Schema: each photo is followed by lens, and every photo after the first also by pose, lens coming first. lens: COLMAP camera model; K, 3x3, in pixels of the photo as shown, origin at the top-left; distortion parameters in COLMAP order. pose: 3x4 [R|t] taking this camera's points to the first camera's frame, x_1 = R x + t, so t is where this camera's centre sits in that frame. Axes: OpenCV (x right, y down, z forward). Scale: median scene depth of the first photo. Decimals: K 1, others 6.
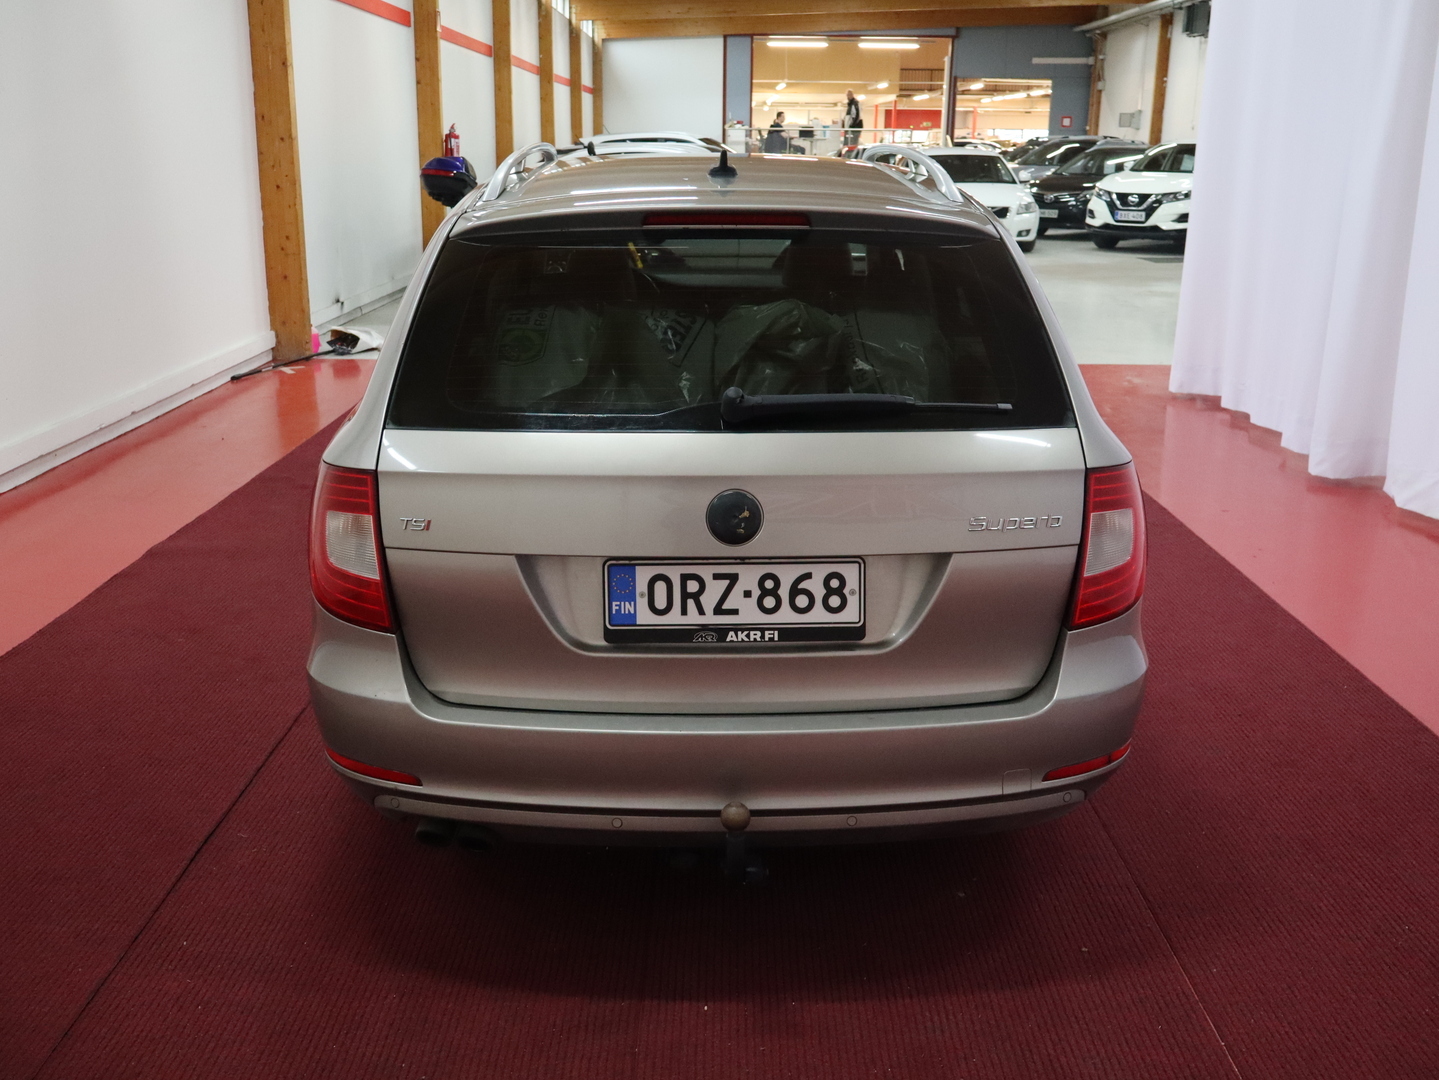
lens RADIAL K [[1290.0, 0, 721.4], [0, 1290.0, 541.9], [0, 0, 1]] dist [0.000568, 0.027509]
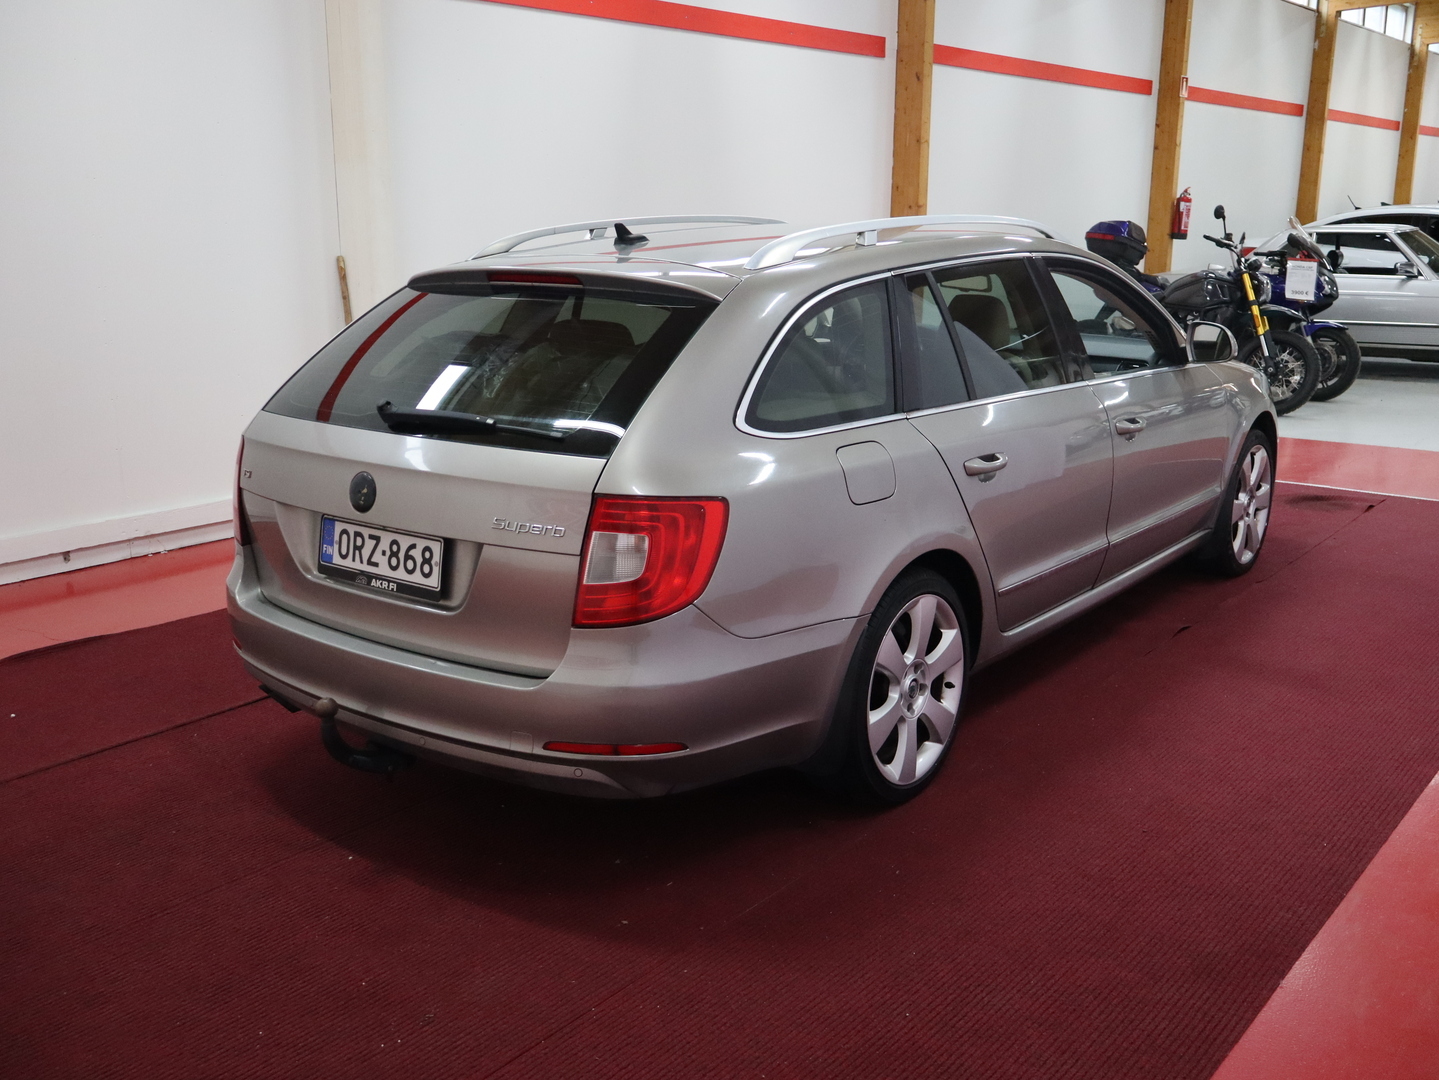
lens RADIAL K [[1290.0, 0, 726.5], [0, 1290.0, 545.2], [0, 0, 1]] dist [0.000568, 0.027509]
pose [[0.795999, 0.146476, -0.587308, 1.089936], [-0.171171, 0.985146, 0.013702, -0.046905], [0.580591, 0.089623, 0.809247, 0.119195]]
